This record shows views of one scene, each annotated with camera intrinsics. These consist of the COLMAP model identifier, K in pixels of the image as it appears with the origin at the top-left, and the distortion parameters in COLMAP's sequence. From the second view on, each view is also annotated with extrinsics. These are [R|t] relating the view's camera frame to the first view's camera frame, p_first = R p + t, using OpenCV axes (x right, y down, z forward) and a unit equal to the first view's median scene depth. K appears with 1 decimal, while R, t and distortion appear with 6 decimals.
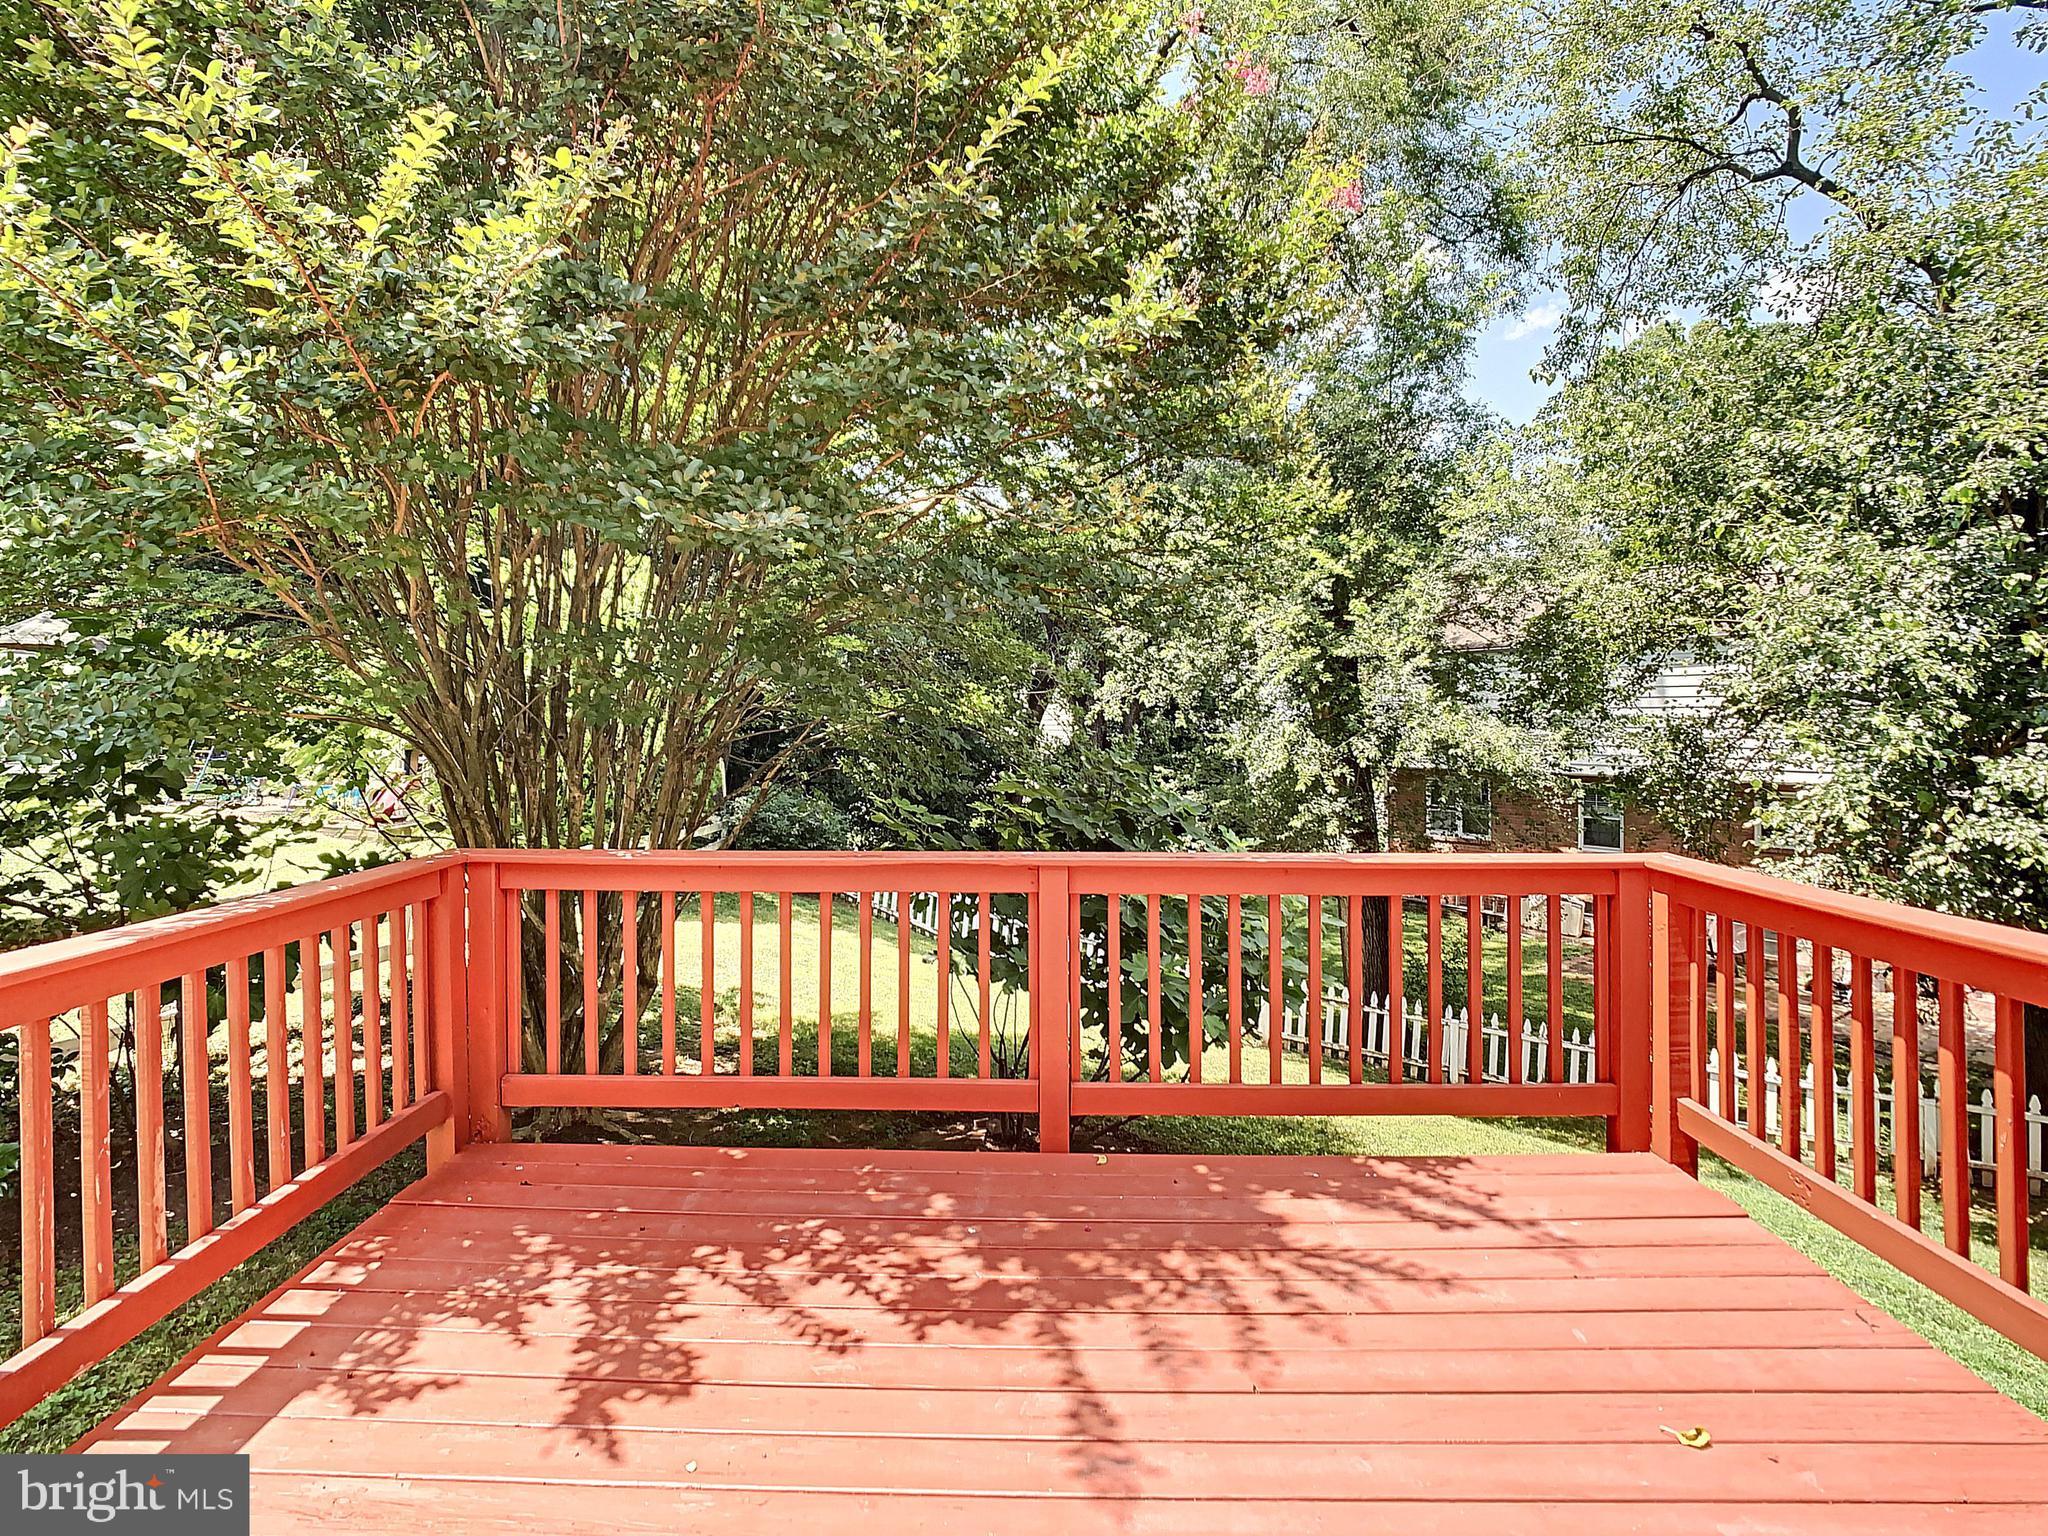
lens RADIAL K [[1059.9, 0, 1011.6], [0, 1059.9, 714.1], [0, 0, 1]] dist [-0.064310, 0.024947]
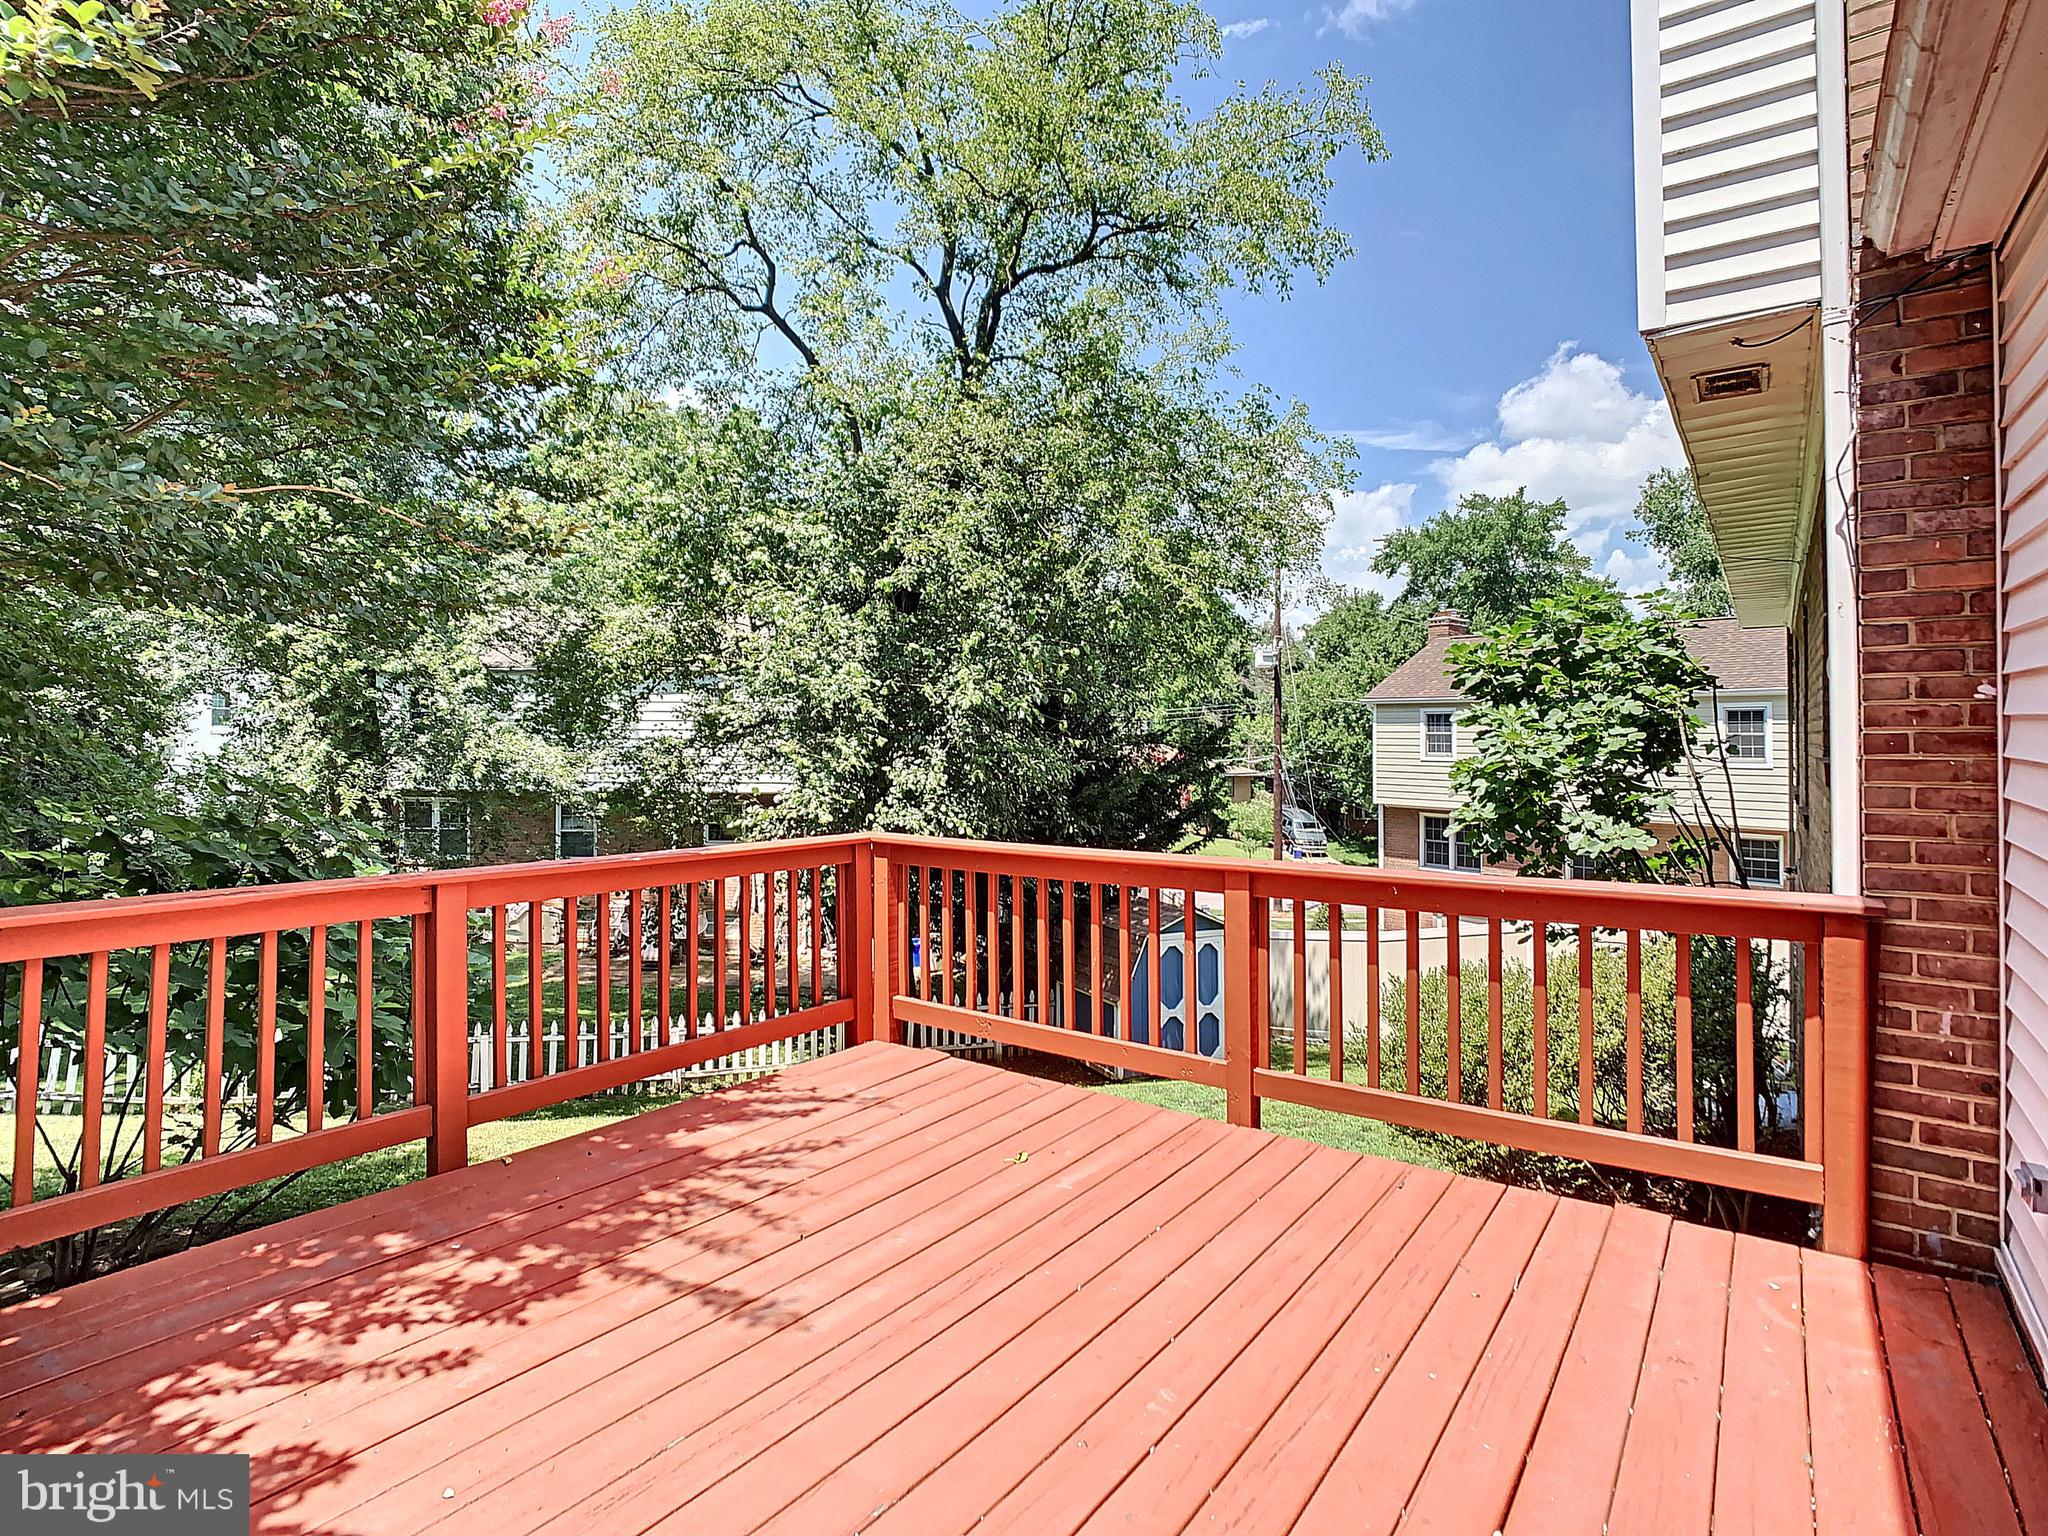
lens RADIAL K [[1059.9, 0, 1011.6], [0, 1059.9, 714.1], [0, 0, 1]] dist [-0.064310, 0.024947]
pose [[0.576016, 0.024336, 0.817076, -0.562015], [-0.007803, 0.999675, -0.024274, 0.007094], [-0.817401, 0.007606, 0.576019, -0.004004]]
